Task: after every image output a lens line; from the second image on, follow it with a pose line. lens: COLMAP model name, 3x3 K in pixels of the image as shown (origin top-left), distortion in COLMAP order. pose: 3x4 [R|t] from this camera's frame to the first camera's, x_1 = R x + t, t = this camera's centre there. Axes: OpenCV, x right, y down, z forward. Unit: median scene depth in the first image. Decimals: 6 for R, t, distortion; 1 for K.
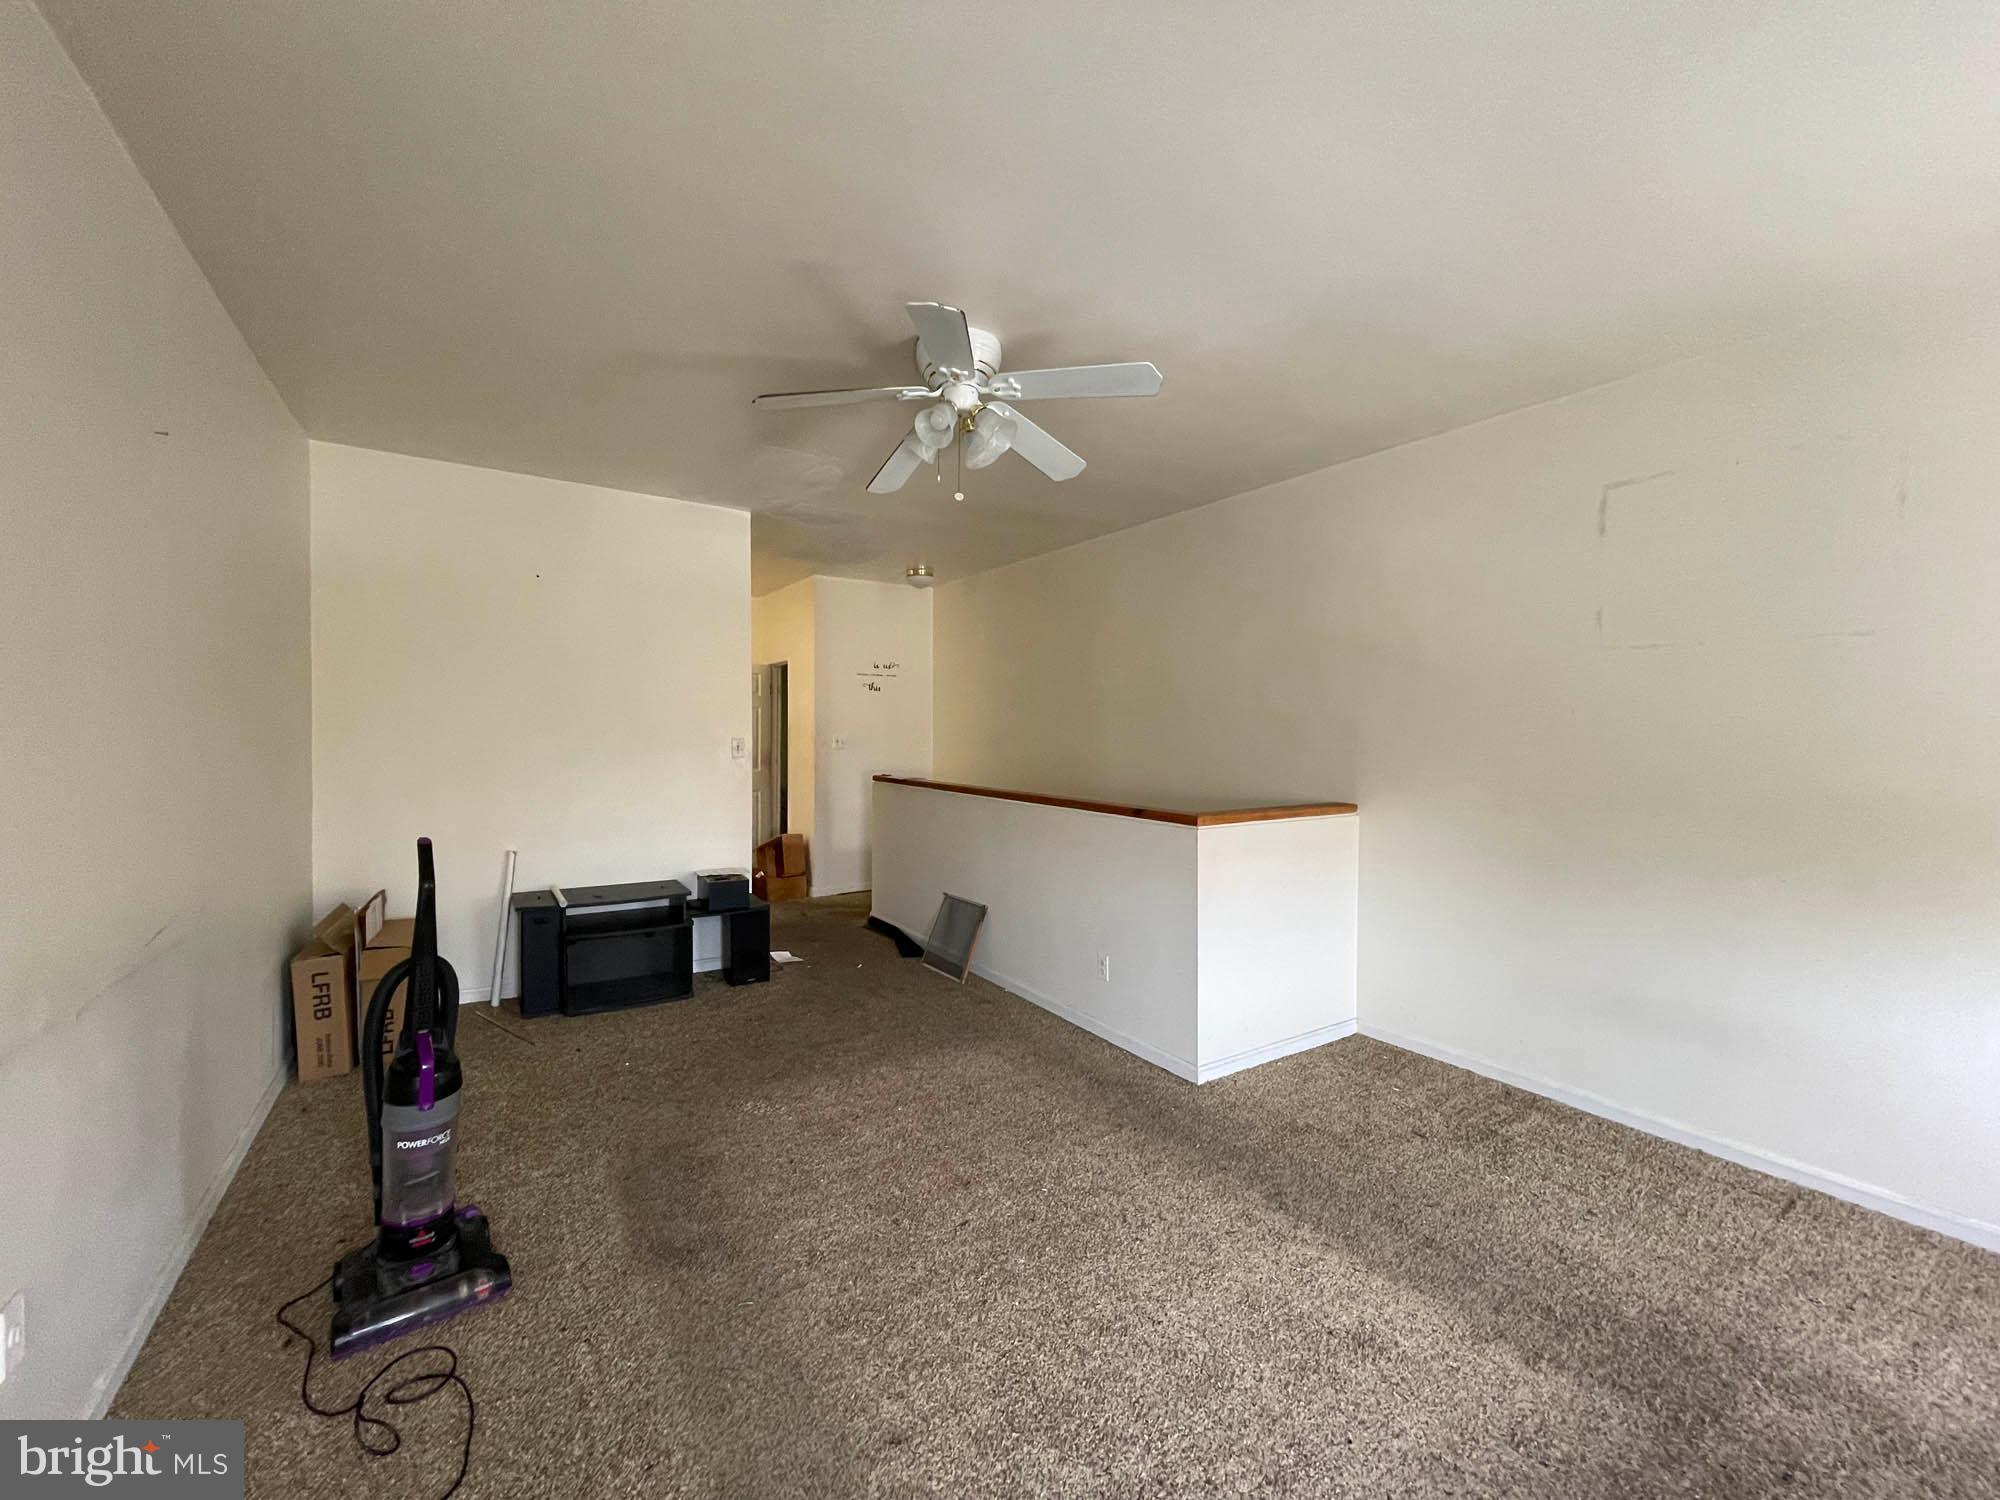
lens RADIAL K [[807.2, 0, 996.9], [0, 807.2, 751.3], [0, 0, 1]] dist [-0.001922, -0.000804]
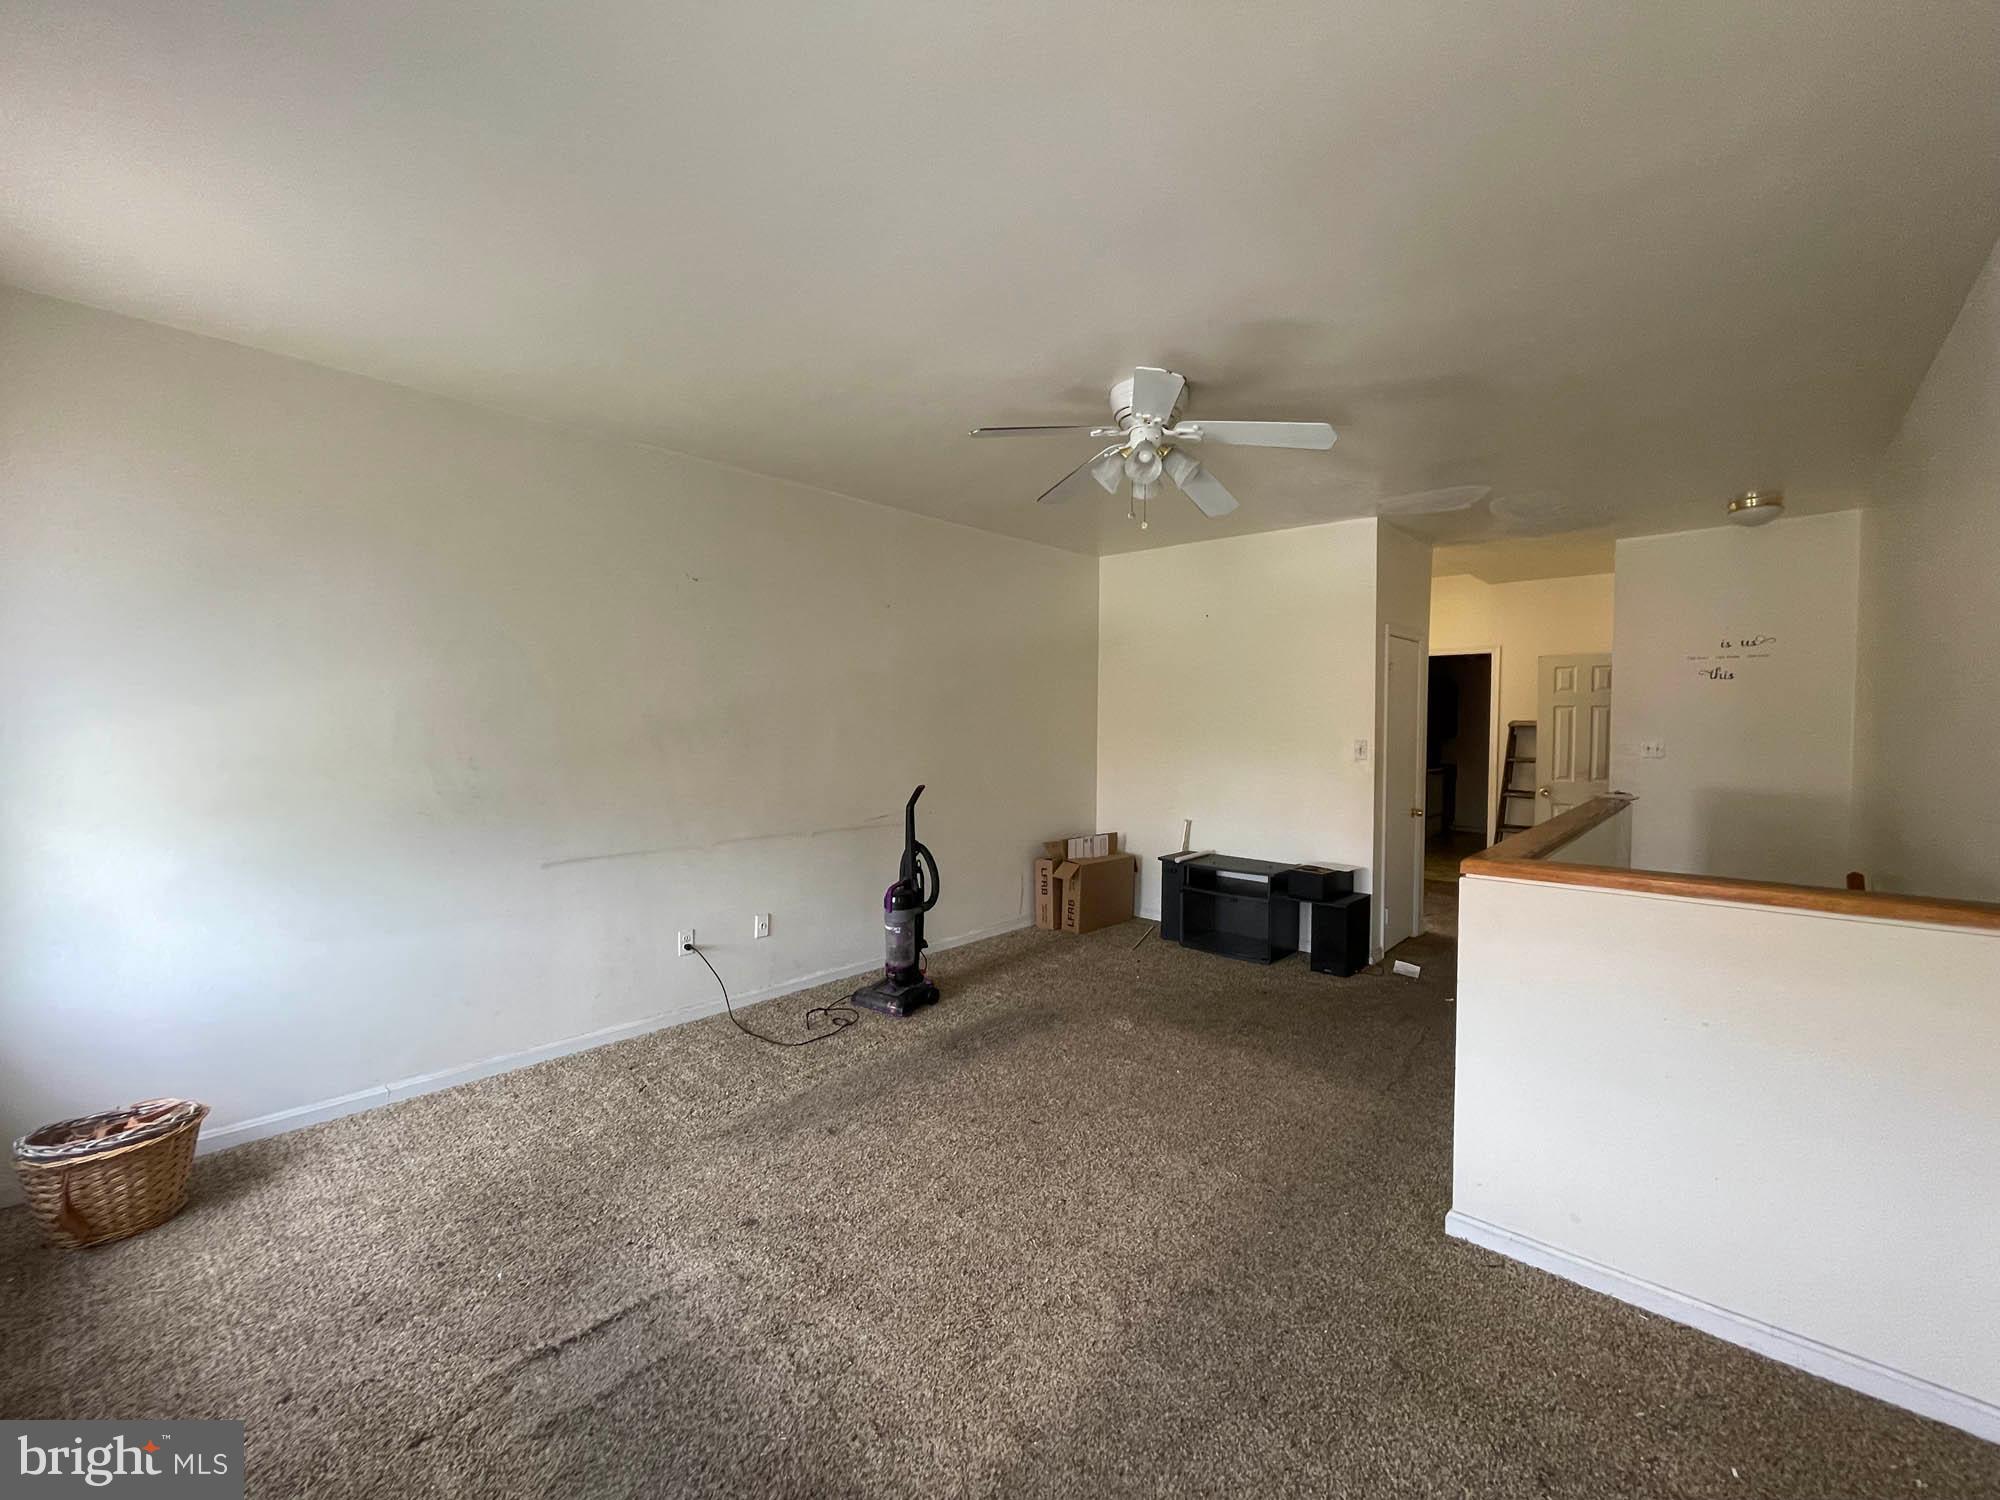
lens RADIAL K [[807.2, 0, 996.9], [0, 807.2, 751.3], [0, 0, 1]] dist [-0.001922, -0.000804]
pose [[0.265145, 0.029049, -0.963771, 0.642631], [-0.029678, 0.999318, 0.021956, -0.013180], [0.963752, 0.022781, 0.265827, 0.329902]]
